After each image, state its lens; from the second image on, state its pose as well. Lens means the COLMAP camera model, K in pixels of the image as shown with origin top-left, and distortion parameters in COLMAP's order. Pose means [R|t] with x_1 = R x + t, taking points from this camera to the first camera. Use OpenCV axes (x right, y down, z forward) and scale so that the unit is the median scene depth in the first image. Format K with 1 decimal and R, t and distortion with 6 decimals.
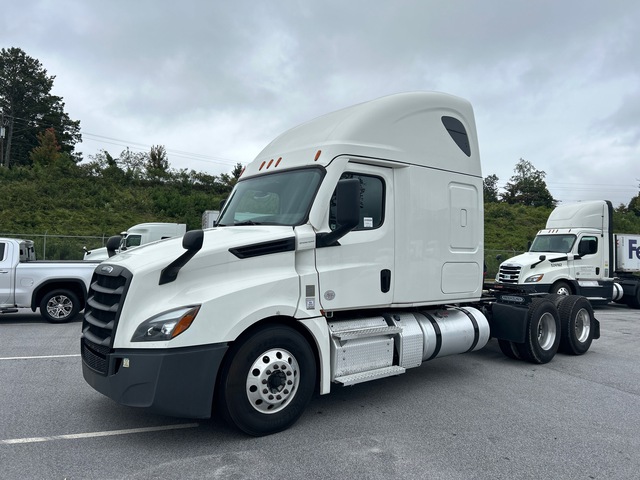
lens RADIAL K [[496.4, 0, 321.8], [0, 496.4, 242.4], [0, 0, 1]] dist [0.070734, -0.005049]
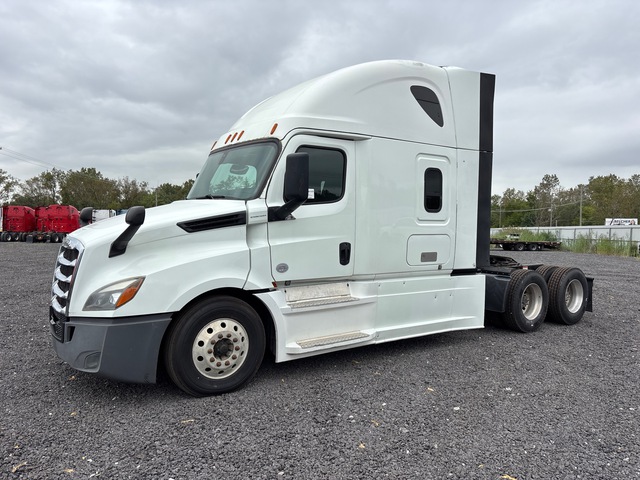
lens RADIAL K [[496.4, 0, 317.2], [0, 496.4, 244.8], [0, 0, 1]] dist [0.070734, -0.005049]
pose [[0.997422, 0.004581, -0.071611, 0.167398], [0.000594, 0.997398, 0.072083, -0.015600], [0.071755, -0.071940, 0.994825, -0.013792]]
